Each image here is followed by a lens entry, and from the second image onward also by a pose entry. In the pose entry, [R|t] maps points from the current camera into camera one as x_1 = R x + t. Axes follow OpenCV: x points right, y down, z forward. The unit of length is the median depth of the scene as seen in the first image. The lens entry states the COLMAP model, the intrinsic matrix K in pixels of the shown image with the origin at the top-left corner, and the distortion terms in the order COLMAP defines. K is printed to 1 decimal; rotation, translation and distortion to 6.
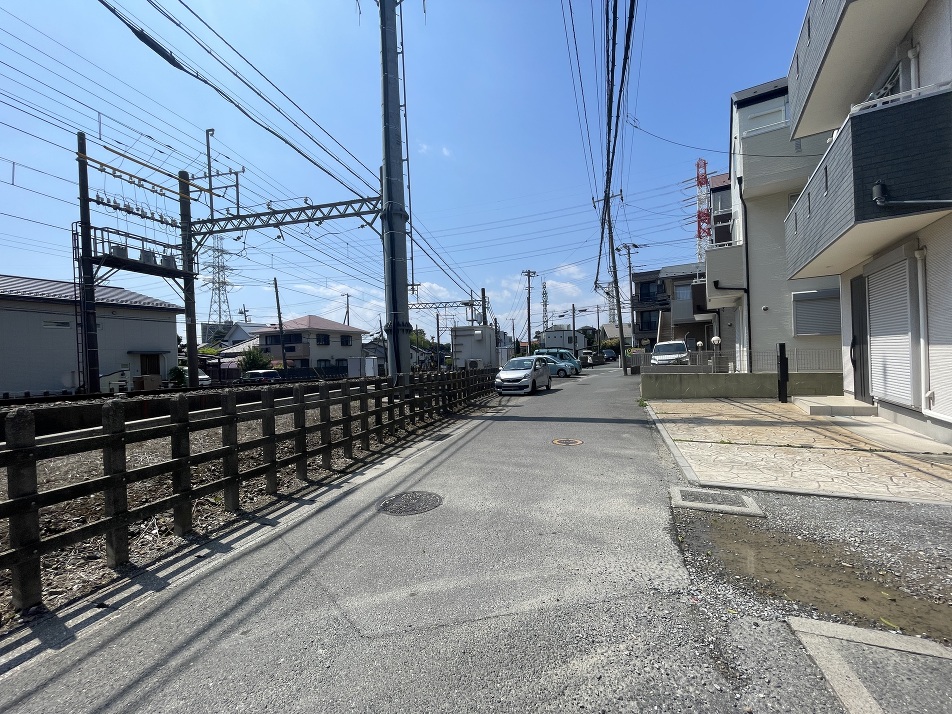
lens RADIAL K [[380.4, 0, 476.0], [0, 380.4, 357.0], [0, 0, 1]] dist [-0.000647, -0.000076]
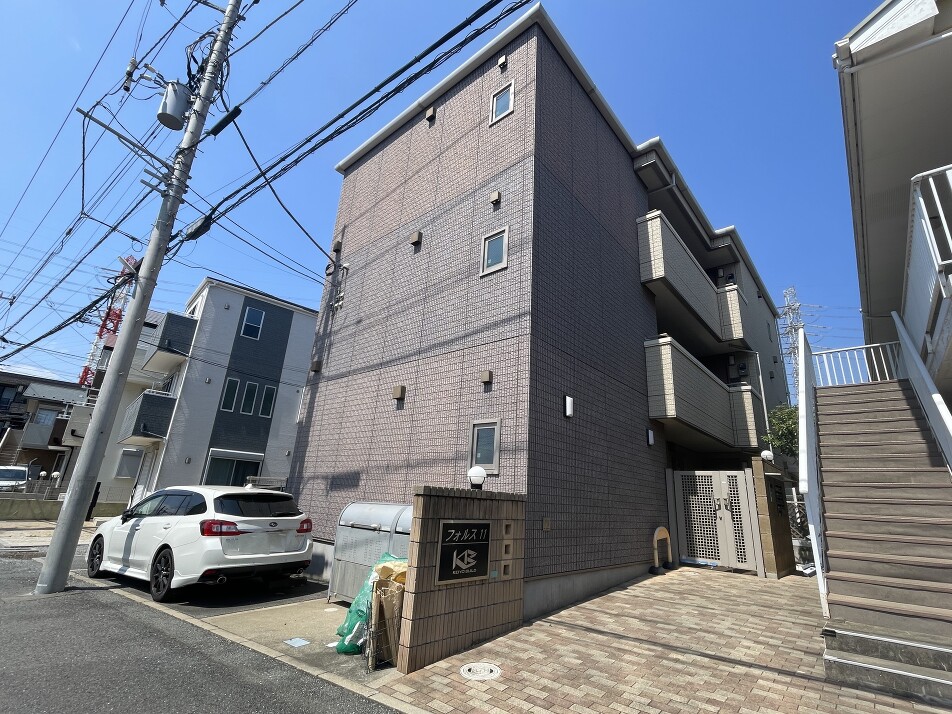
lens RADIAL K [[448.3, 0, 476.2], [0, 448.3, 359.0], [0, 0, 1]] dist [0.010359, -0.000745]
pose [[0.286442, 0.339532, 0.895918, -0.351193], [-0.074549, 0.940164, -0.332465, -0.004503], [-0.955193, 0.028443, 0.294615, -0.614518]]
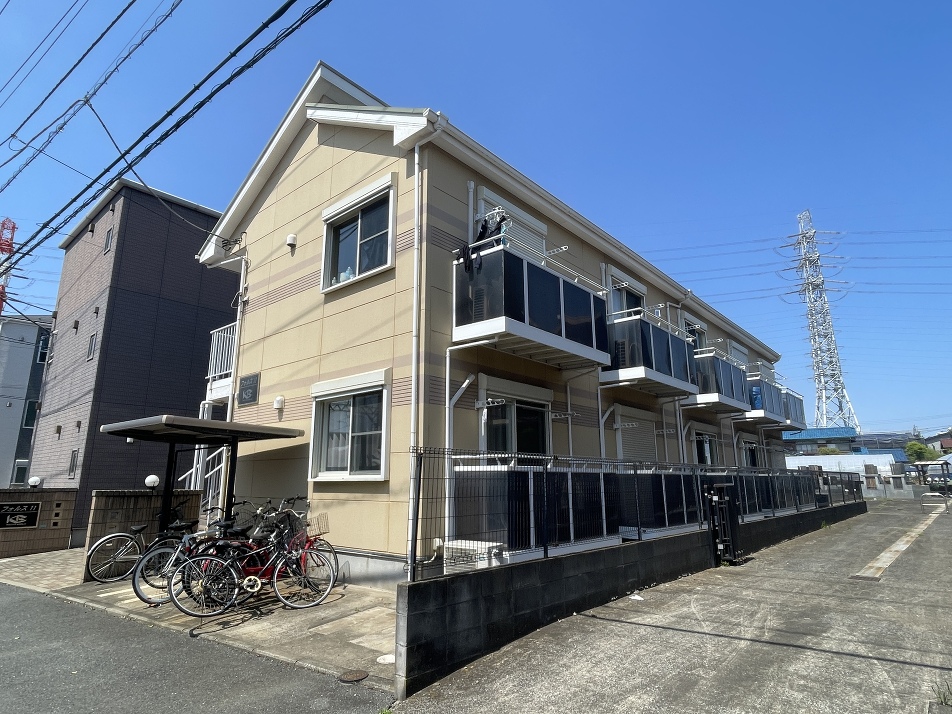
lens RADIAL K [[542.5, 0, 476.0], [0, 542.5, 357.0], [0, 0, 1]] dist [-0.001668, -0.000262]
pose [[0.298688, 0.249323, 0.921208, -0.565233], [-0.019169, 0.966644, -0.255405, -0.015009], [-0.954158, 0.058628, 0.293505, -1.214042]]
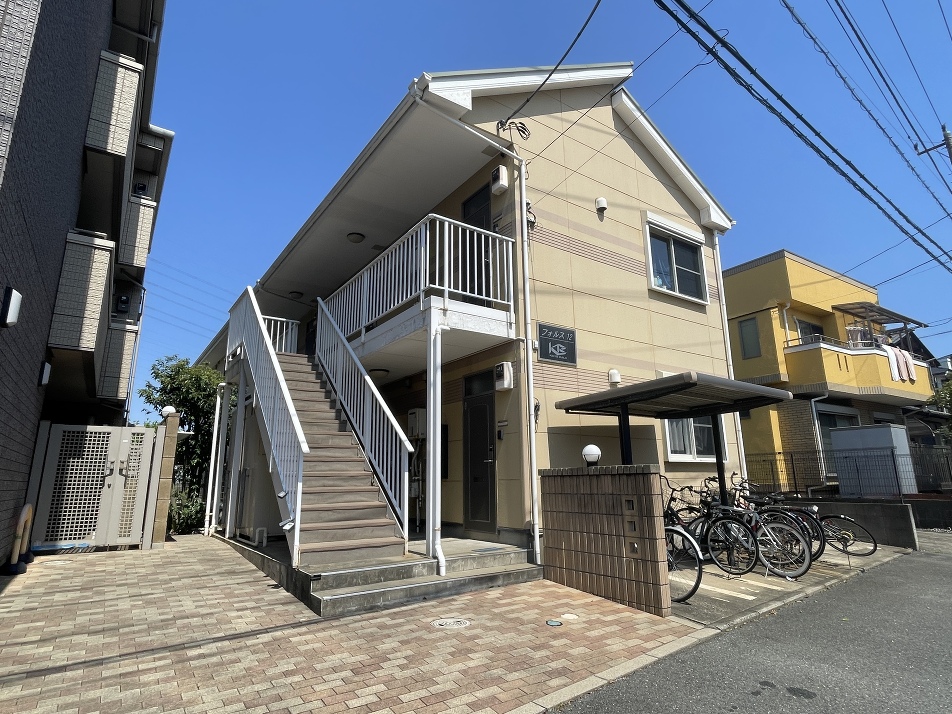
lens RADIAL K [[530.4, 0, 476.0], [0, 530.4, 357.0], [0, 0, 1]] dist [0.004168, 0.000758]
pose [[-0.848431, 0.165015, 0.502926, -0.304703], [0.035026, 0.965582, -0.257728, -0.003098], [-0.528146, -0.201049, -0.825010, -0.523265]]
